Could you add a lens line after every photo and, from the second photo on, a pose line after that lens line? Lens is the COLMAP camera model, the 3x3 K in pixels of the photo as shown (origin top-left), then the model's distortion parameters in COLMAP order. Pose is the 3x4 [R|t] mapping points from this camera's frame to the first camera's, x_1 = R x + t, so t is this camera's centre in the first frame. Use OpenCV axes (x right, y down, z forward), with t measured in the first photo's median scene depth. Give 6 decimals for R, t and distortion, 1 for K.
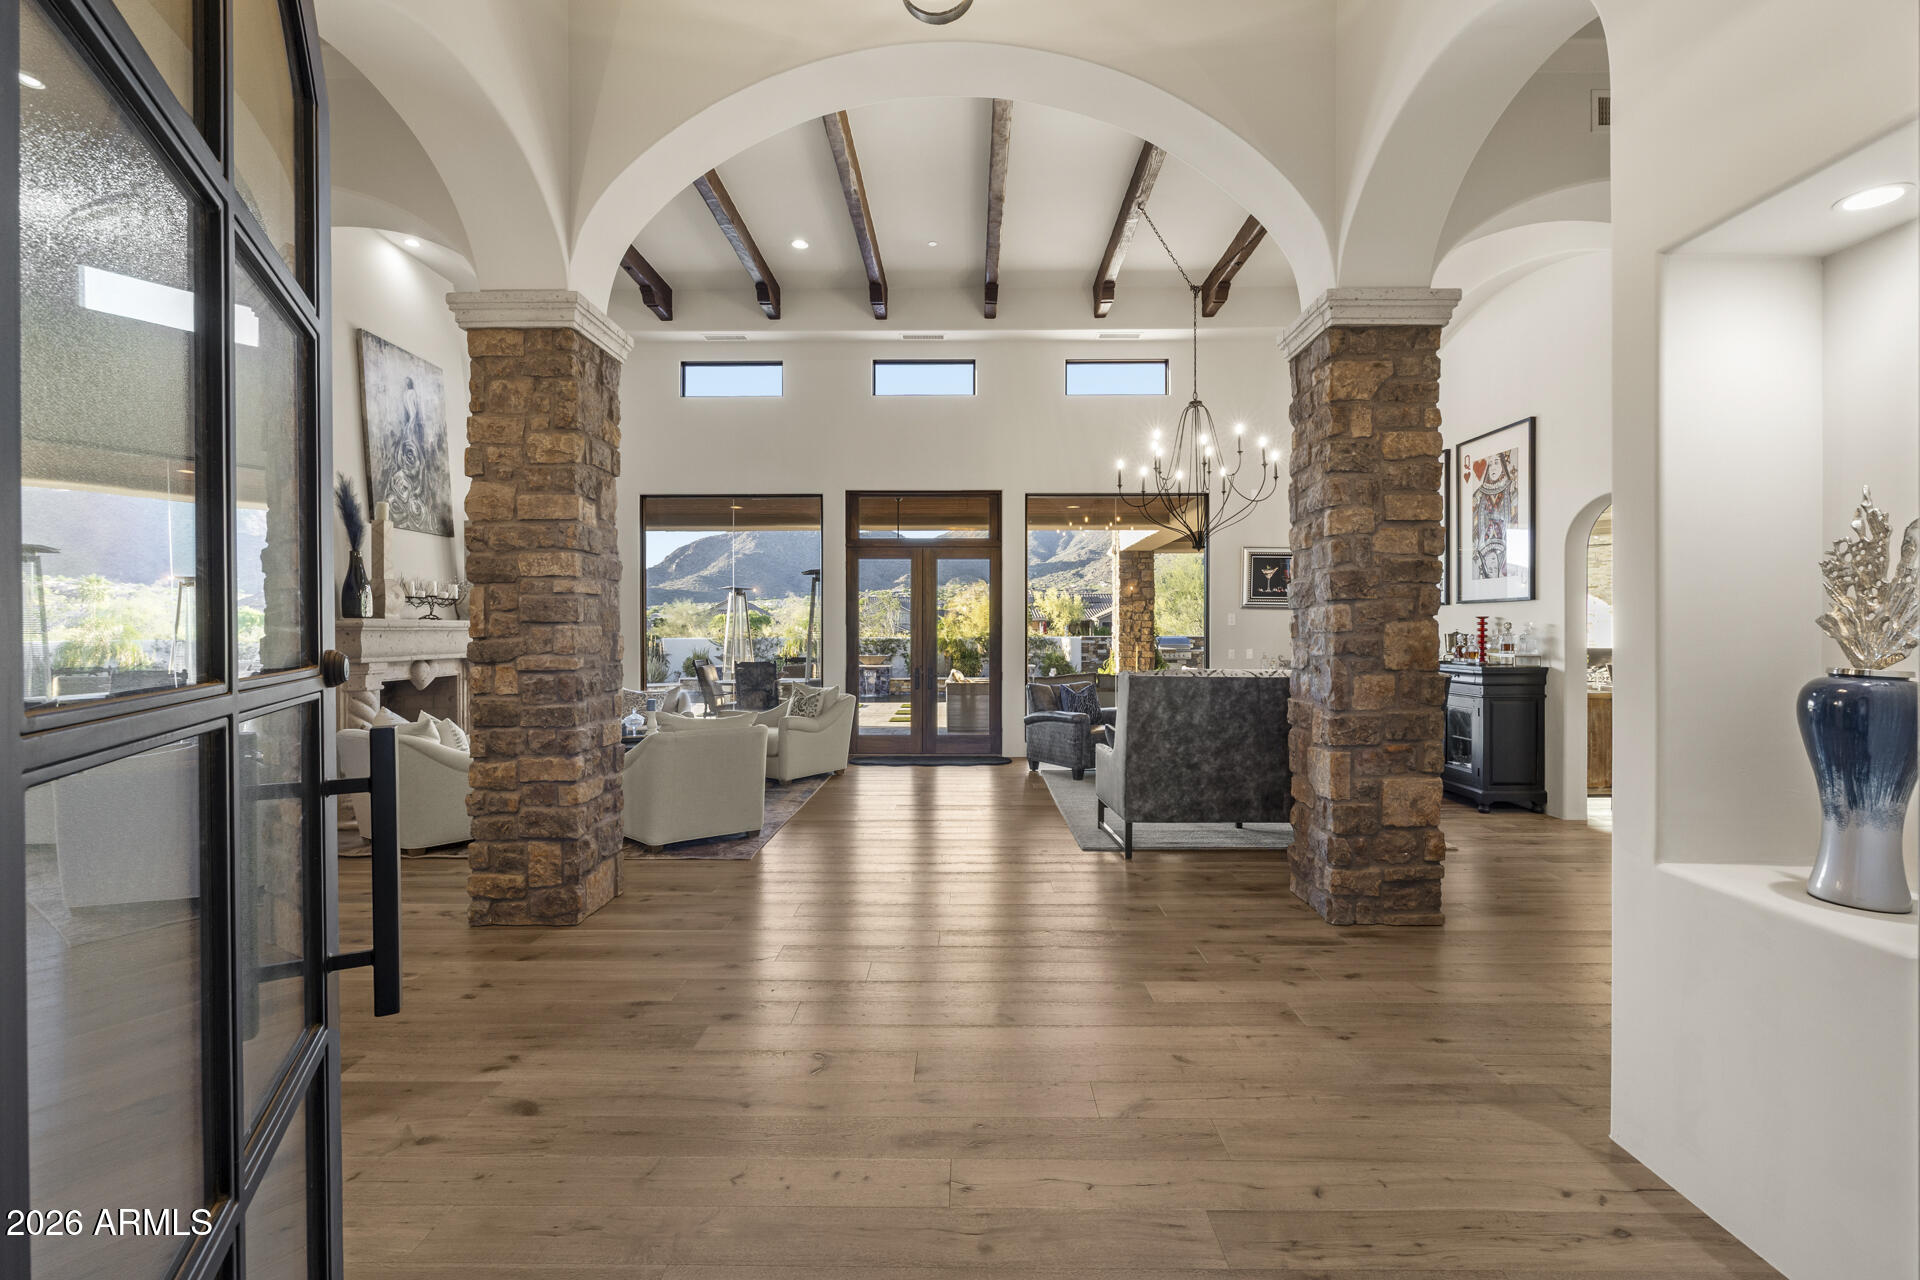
lens RADIAL K [[850.2, 0, 962.9], [0, 850.2, 639.2], [0, 0, 1]] dist [-0.018752, 0.001491]
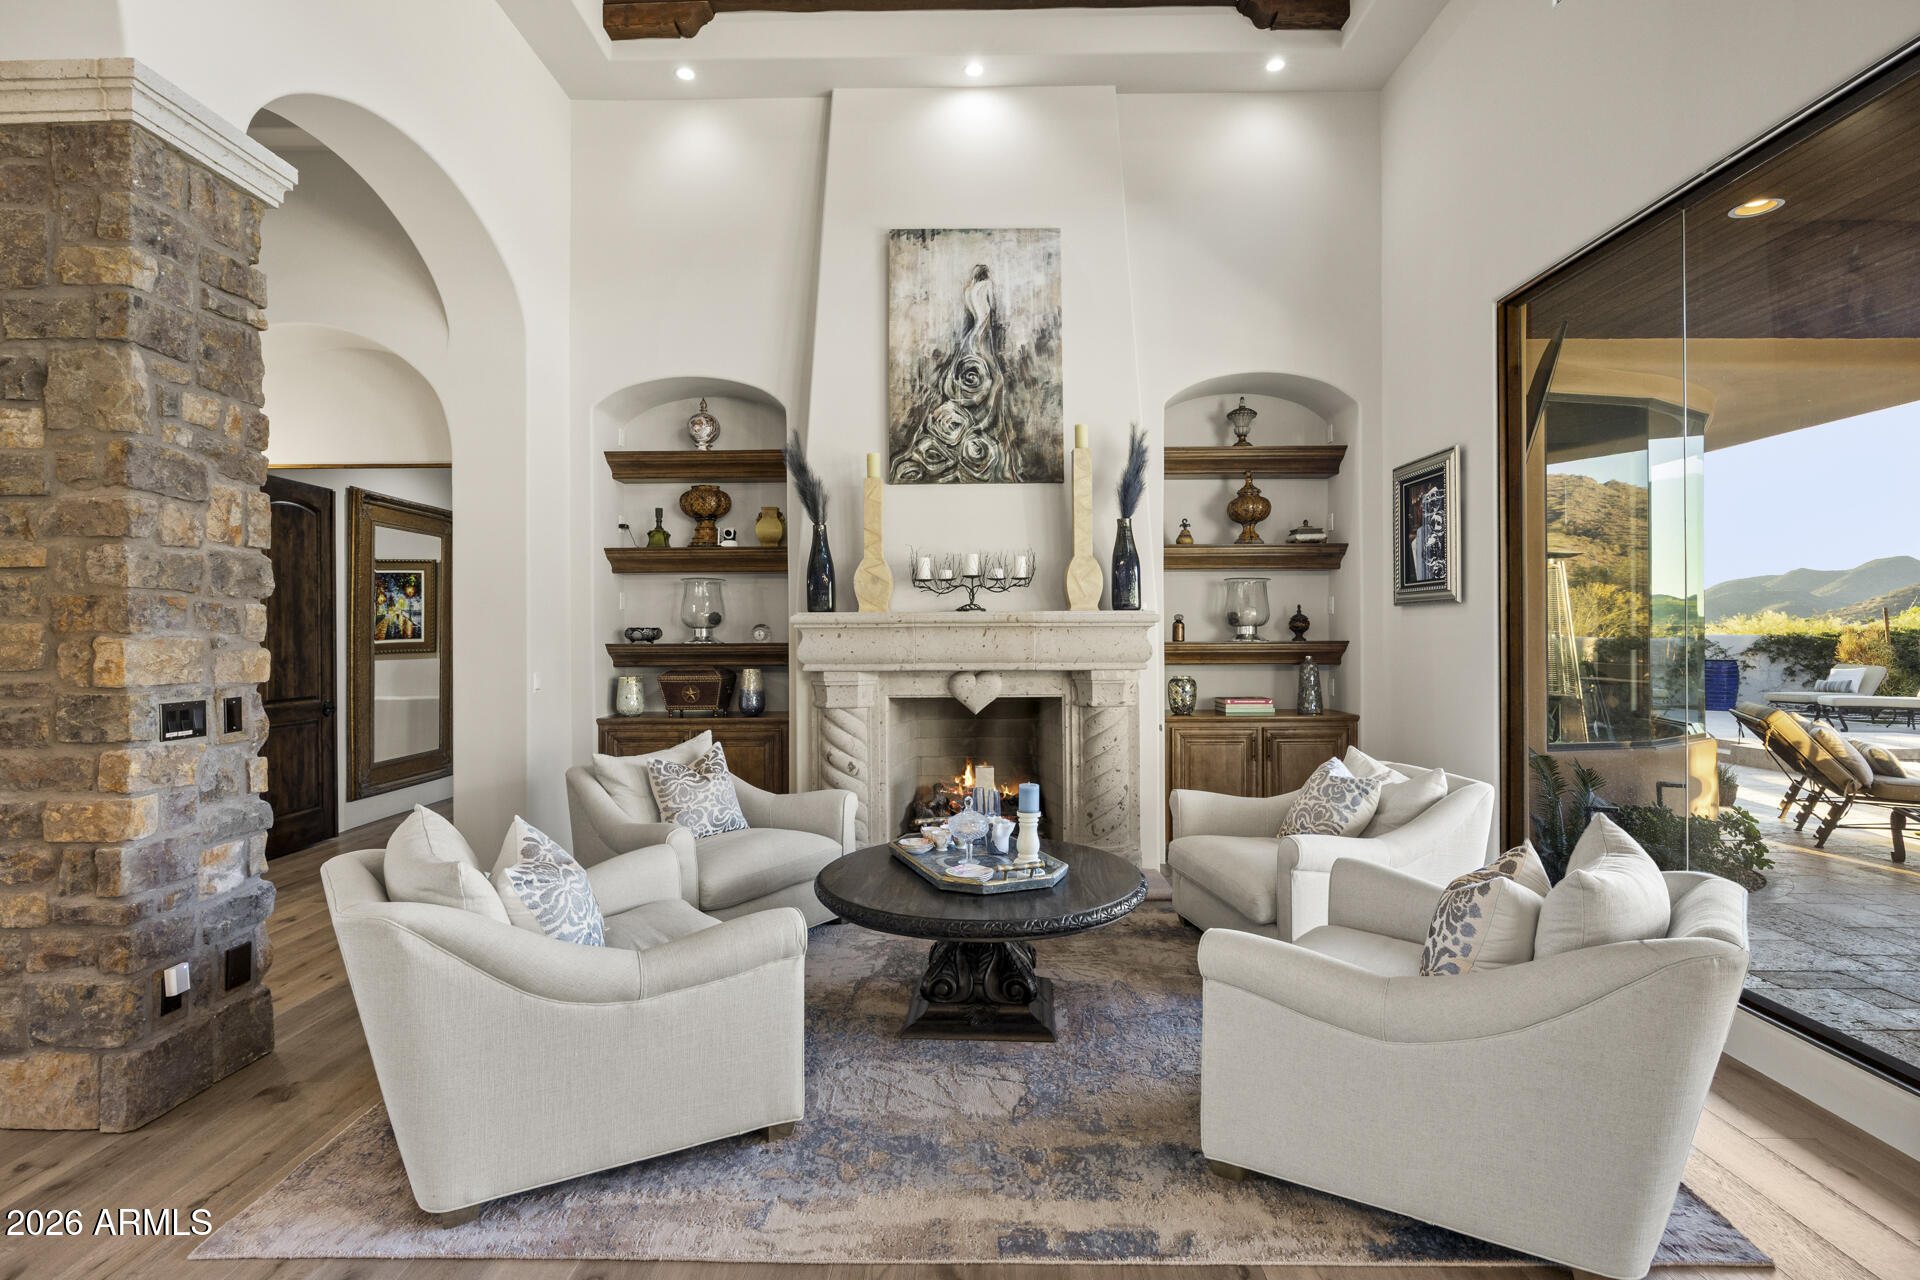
lens RADIAL K [[940.4, 0, 959.8], [0, 940.4, 635.8], [0, 0, 1]] dist [-0.013152, 0.001257]
pose [[-0.005976, 0.000121, -0.999982, 0.120029], [-0.002726, 0.999996, 0.000138, -0.003493], [0.999978, 0.002727, -0.005975, 0.992818]]
